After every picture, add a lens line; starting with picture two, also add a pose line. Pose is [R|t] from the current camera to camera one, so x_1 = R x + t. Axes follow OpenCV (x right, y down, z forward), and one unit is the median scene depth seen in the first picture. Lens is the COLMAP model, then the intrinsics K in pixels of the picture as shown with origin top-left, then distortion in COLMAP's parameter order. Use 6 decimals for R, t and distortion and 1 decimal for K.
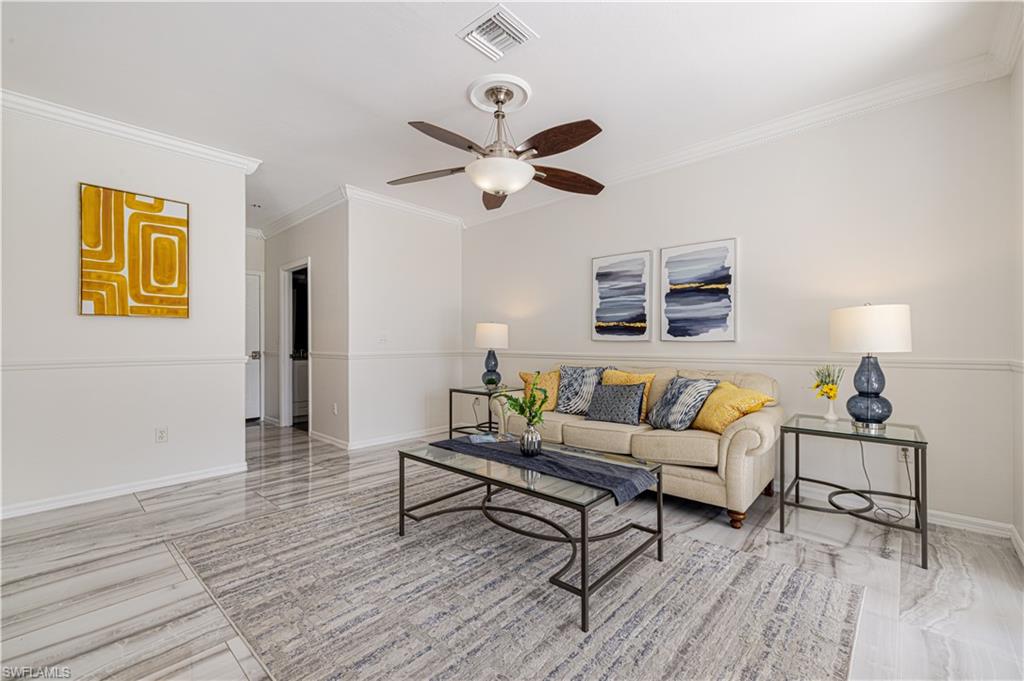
lens RADIAL K [[437.6, 0, 506.6], [0, 437.6, 348.1], [0, 0, 1]] dist [0.000566, 0.000917]
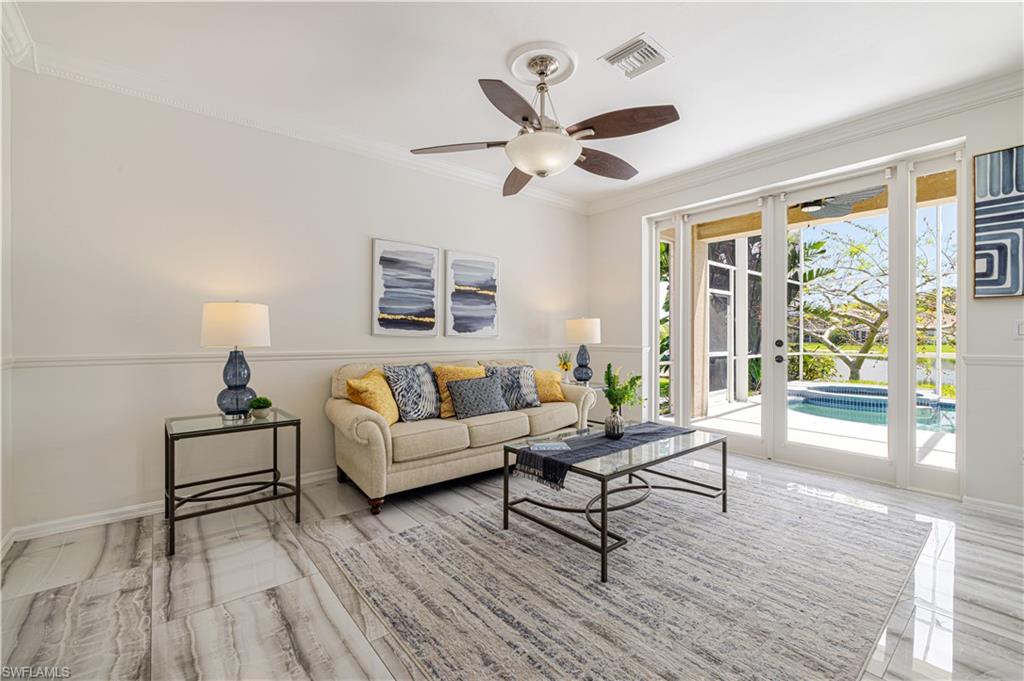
lens RADIAL K [[437.6, 0, 539.8], [0, 437.6, 325.8], [0, 0, 1]] dist [0.000566, 0.000917]
pose [[0.099152, 0.029015, 0.994649, -0.668497], [0.012382, 0.999461, -0.030390, -0.005871], [-0.994995, 0.015329, 0.098739, 0.654935]]
